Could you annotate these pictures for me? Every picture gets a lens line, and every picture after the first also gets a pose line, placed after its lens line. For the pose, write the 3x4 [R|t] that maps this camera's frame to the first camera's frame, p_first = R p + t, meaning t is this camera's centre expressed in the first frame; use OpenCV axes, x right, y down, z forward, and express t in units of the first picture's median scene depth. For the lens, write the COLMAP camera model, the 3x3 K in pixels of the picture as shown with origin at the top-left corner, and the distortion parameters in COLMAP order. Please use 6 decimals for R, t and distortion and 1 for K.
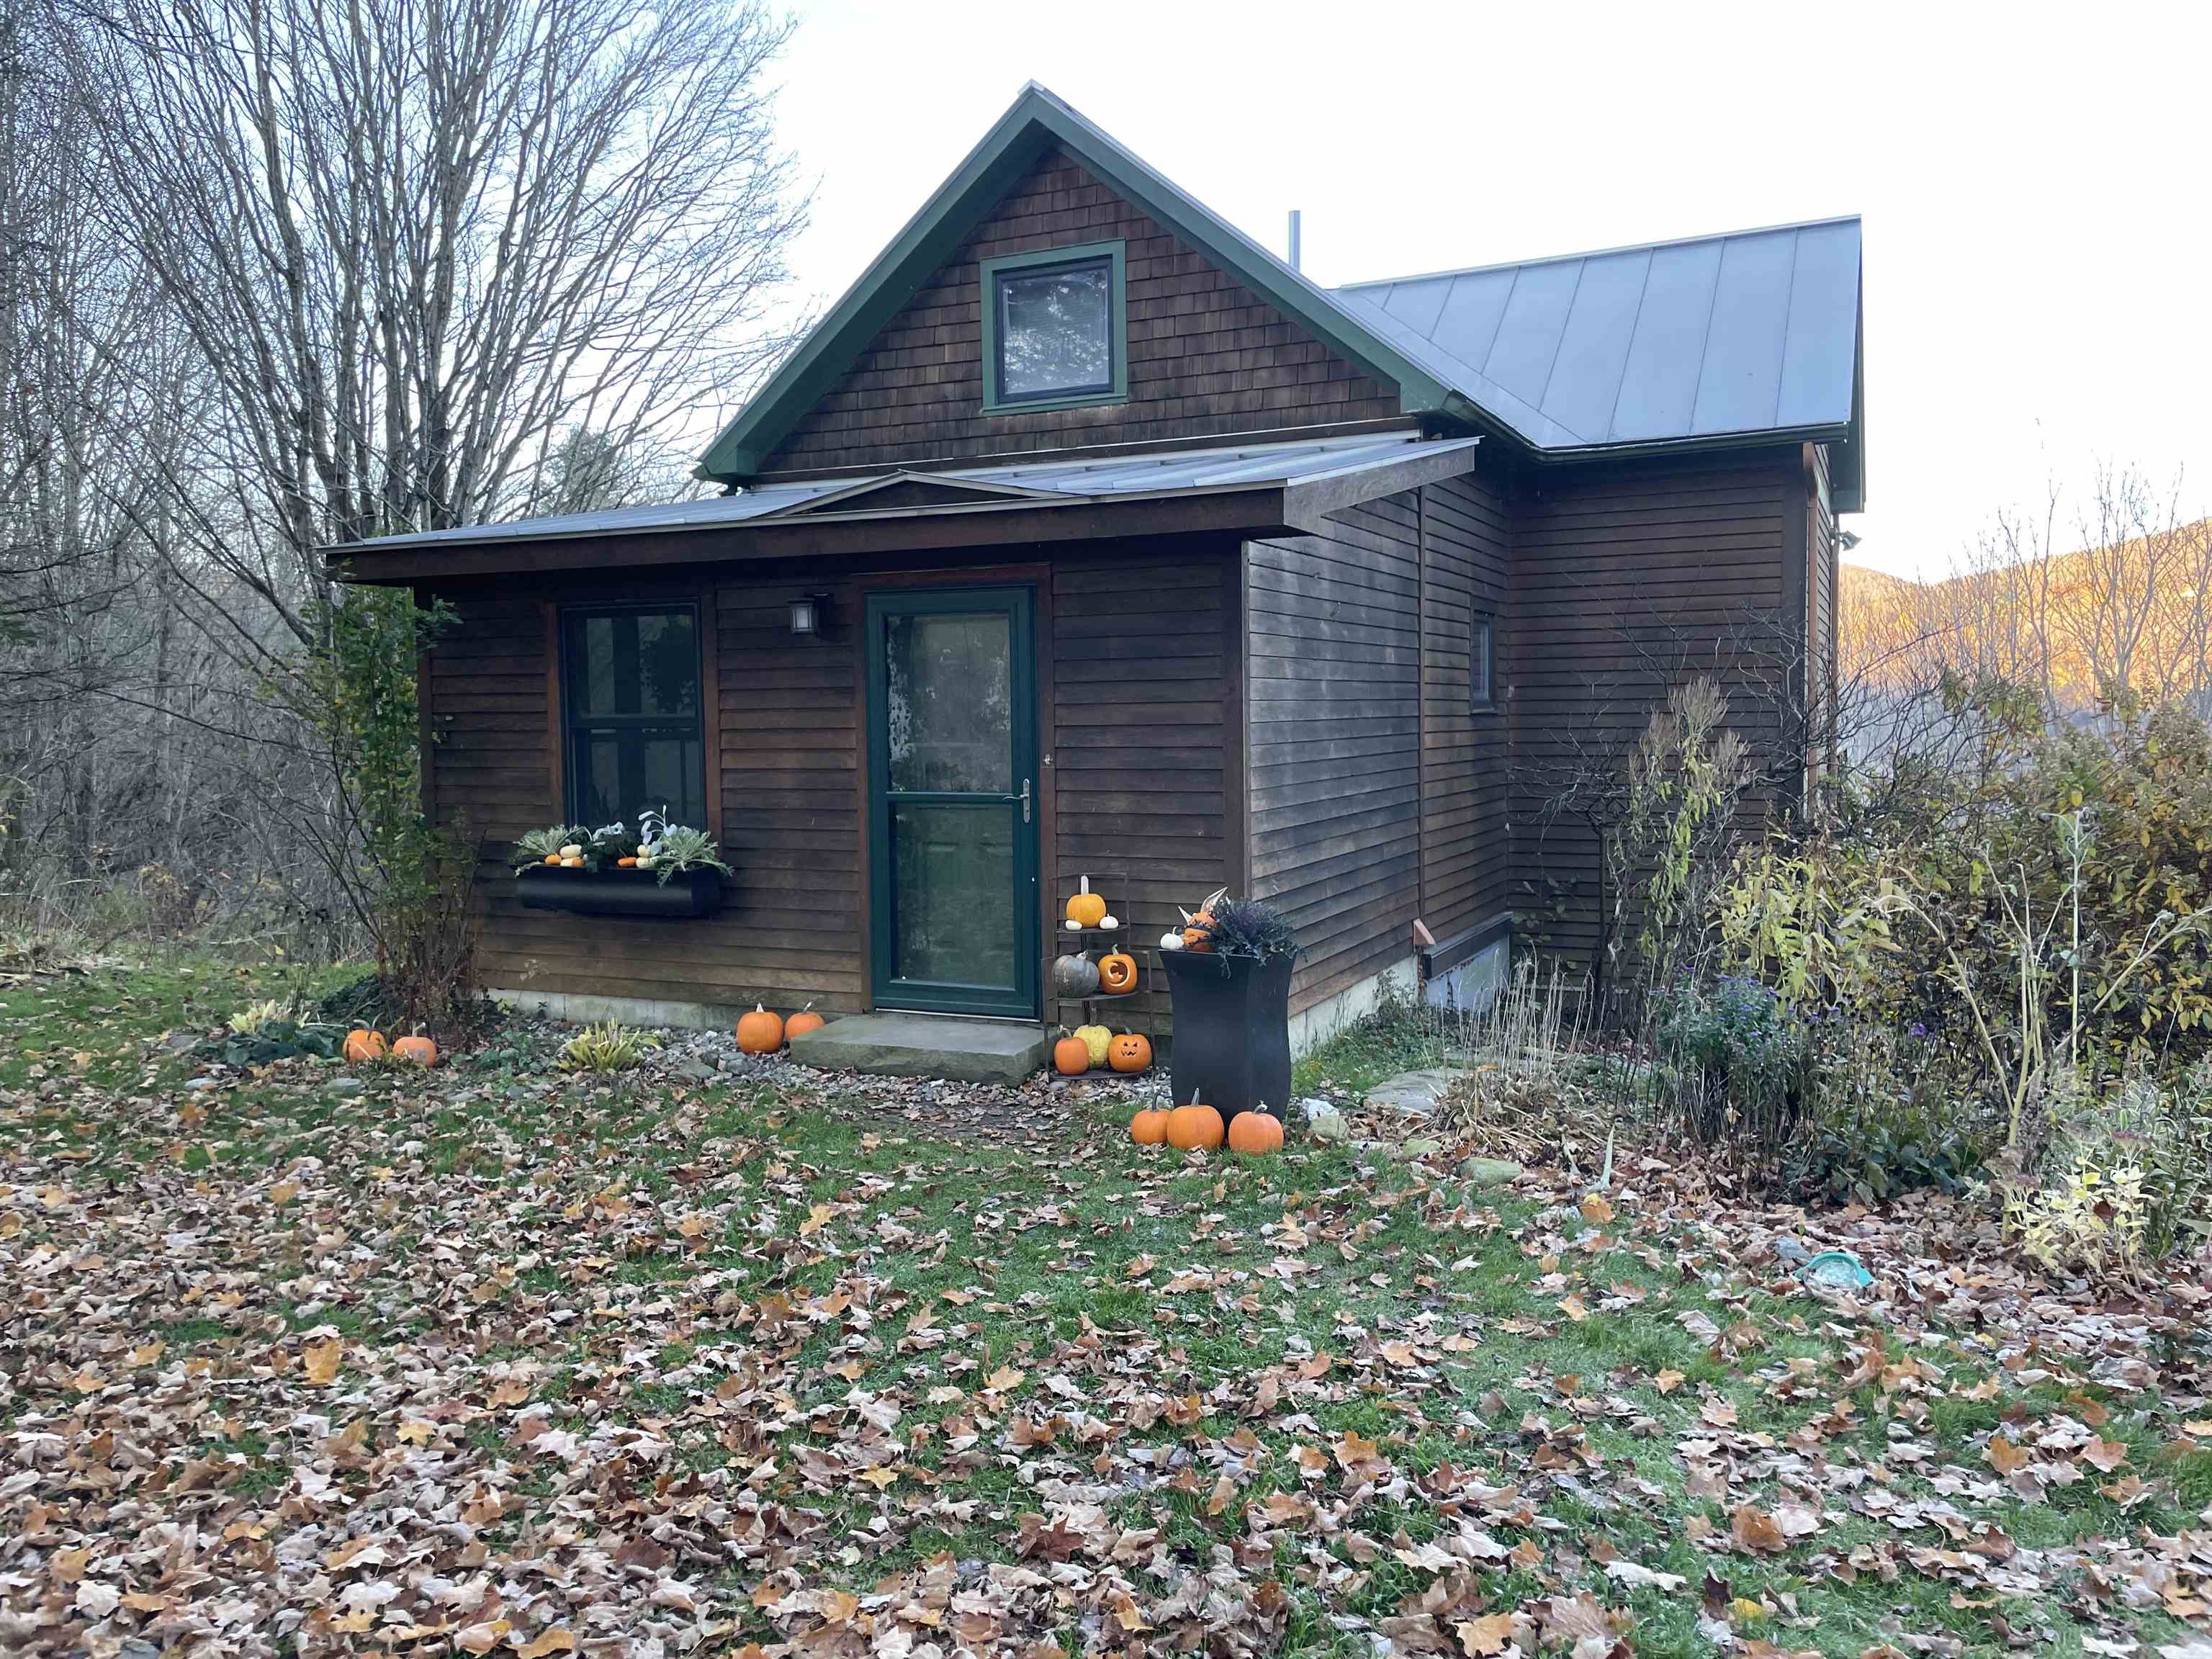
lens RADIAL K [[1668.3, 0, 1106.8], [0, 1668.3, 835.7], [0, 0, 1]] dist [0.066001, -0.078471]
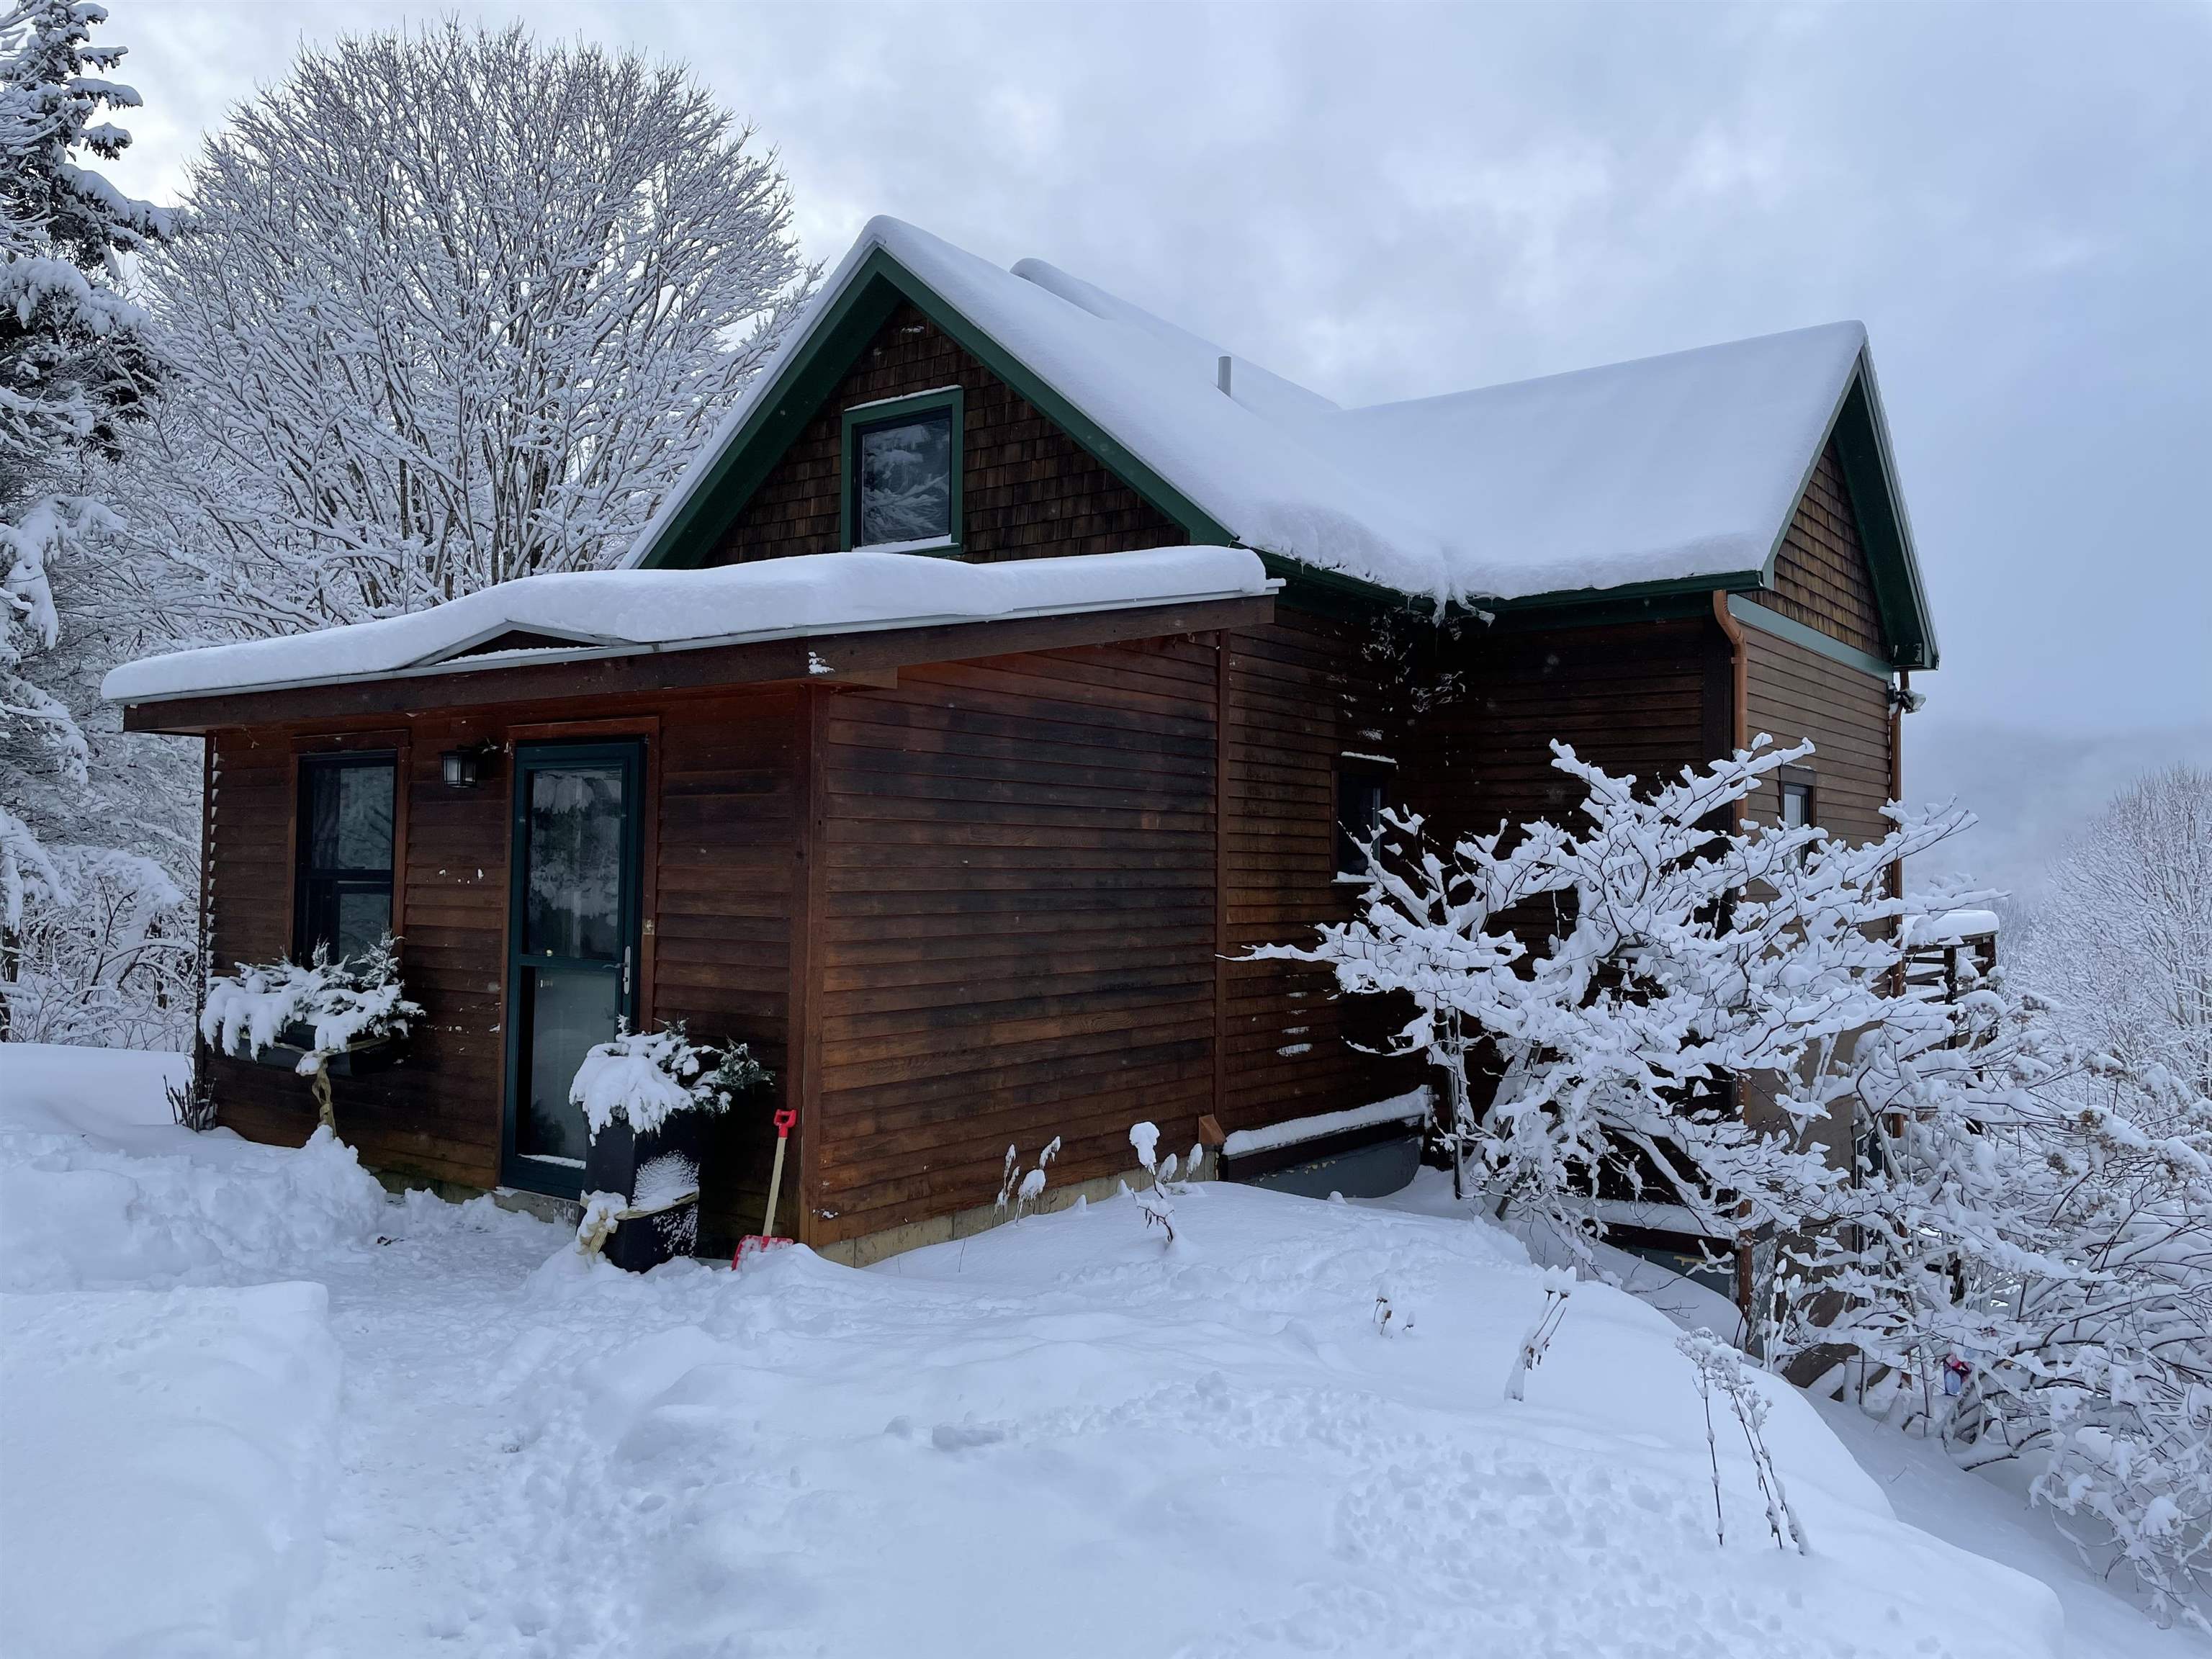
lens RADIAL K [[1668.3, 0, 1116.4], [0, 1668.3, 822.3], [0, 0, 1]] dist [0.066001, -0.078471]
pose [[0.981760, 0.018618, -0.189212, 0.292387], [-0.037506, 0.994603, -0.096737, -0.016832], [0.186390, 0.102069, 0.977160, 0.099972]]
